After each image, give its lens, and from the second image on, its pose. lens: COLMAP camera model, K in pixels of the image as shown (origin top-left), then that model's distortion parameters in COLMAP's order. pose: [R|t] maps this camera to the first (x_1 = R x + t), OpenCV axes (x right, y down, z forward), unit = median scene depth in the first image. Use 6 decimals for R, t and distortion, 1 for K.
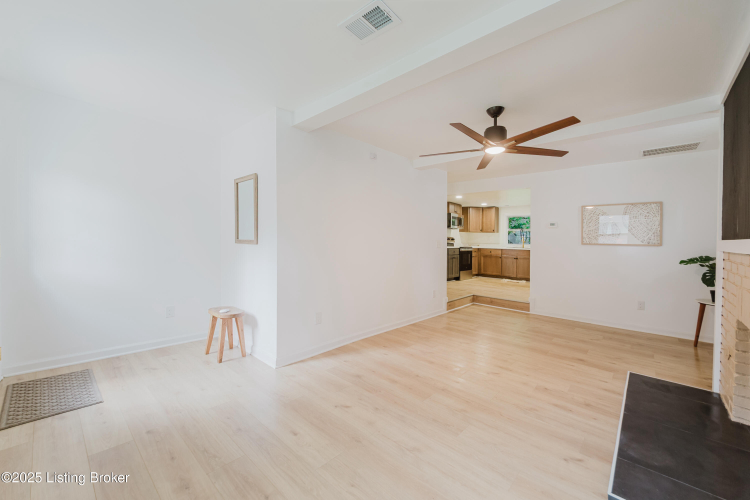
lens RADIAL K [[300.9, 0, 375.0], [0, 300.9, 250.0], [0, 0, 1]] dist [0.001176, 0.000052]
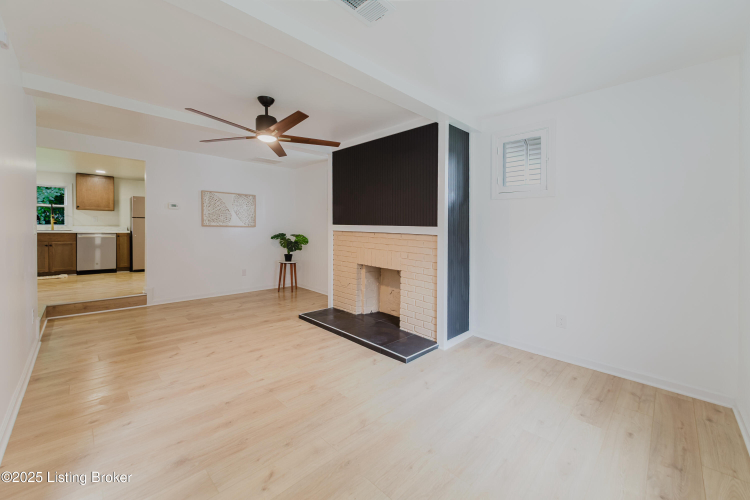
lens RADIAL K [[298.6, 0, 373.2], [0, 298.6, 227.7], [0, 0, 1]] dist [0.000031, -0.000112]
pose [[0.041147, -0.018425, 0.998983, -0.207290], [0.017839, 0.999684, 0.017703, -0.012959], [-0.998994, 0.017093, 0.041463, 0.202733]]
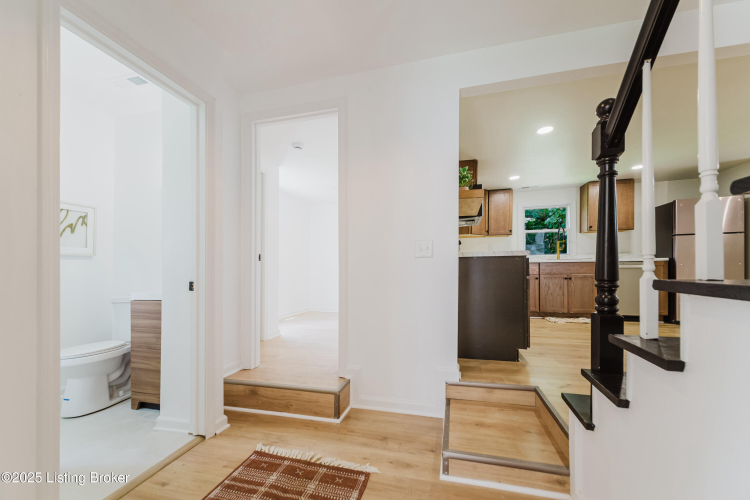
lens RADIAL K [[300.3, 0, 374.7], [0, 300.3, 270.7], [0, 0, 1]] dist [-0.000051, -0.000039]
pose [[0.880280, -0.030633, 0.473465, -0.107158], [0.042894, 0.998965, -0.015118, 0.007060], [-0.472511, 0.033617, 0.880683, 0.684805]]
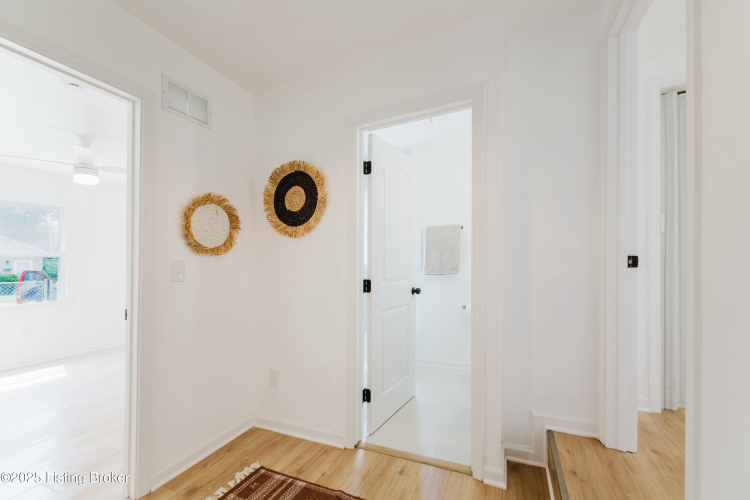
lens RADIAL K [[300.9, 0, 375.0], [0, 300.9, 250.0], [0, 0, 1]] dist [0.001176, 0.000052]
pose [[0.323252, -0.076951, -0.943179, 0.060409], [-0.006383, 0.996488, -0.083489, -0.007026], [0.946291, 0.033008, 0.321625, 0.816504]]
